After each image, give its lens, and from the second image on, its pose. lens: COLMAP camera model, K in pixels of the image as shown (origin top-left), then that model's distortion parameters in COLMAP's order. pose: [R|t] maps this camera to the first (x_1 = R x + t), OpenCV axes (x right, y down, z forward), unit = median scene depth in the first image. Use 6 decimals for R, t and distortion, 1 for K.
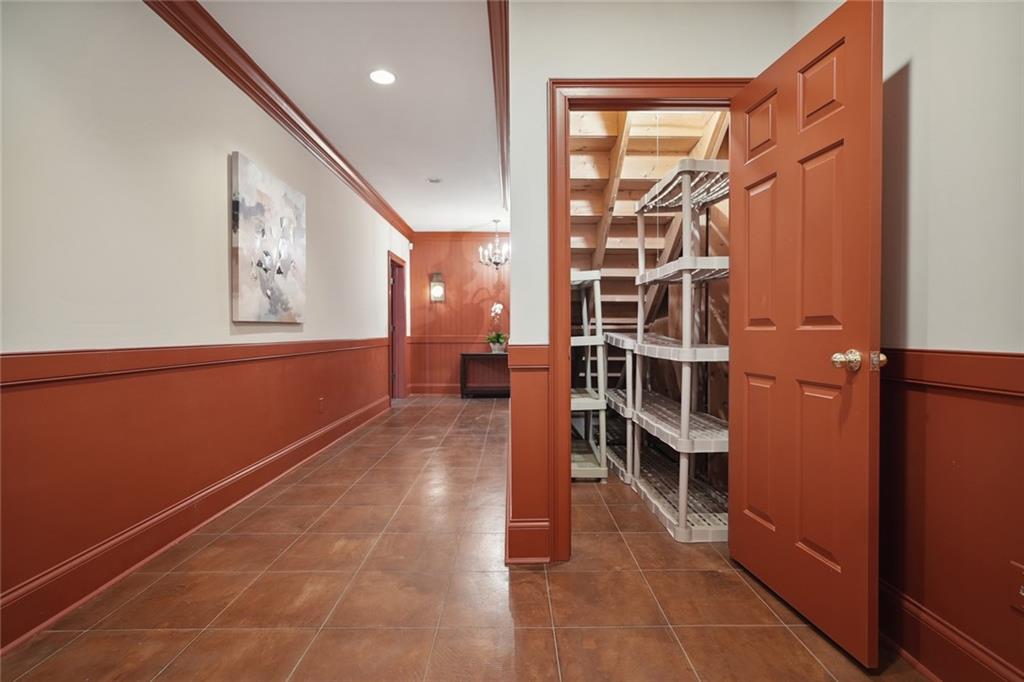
lens RADIAL K [[497.1, 0, 512.3], [0, 497.1, 338.7], [0, 0, 1]] dist [-0.004132, -0.000589]
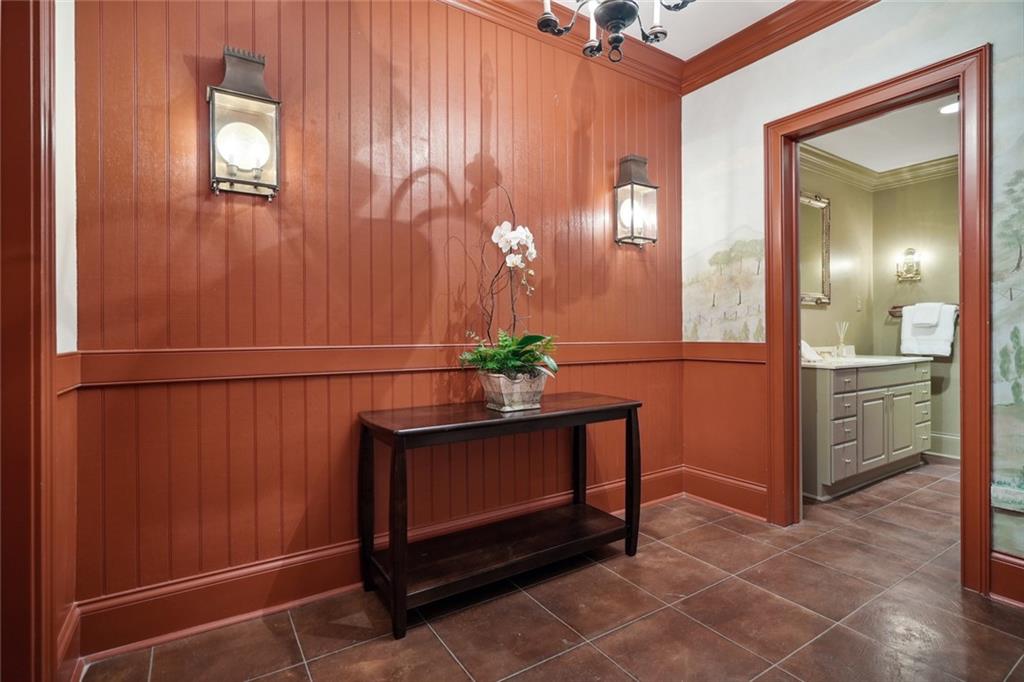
lens RADIAL K [[497.1, 0, 514.9], [0, 497.1, 336.1], [0, 0, 1]] dist [-0.004132, -0.000589]
pose [[0.842835, -0.000910, 0.538172, -0.166586], [0.006317, 0.999946, -0.008203, -0.008551], [-0.538136, 0.010314, 0.842795, 0.748555]]
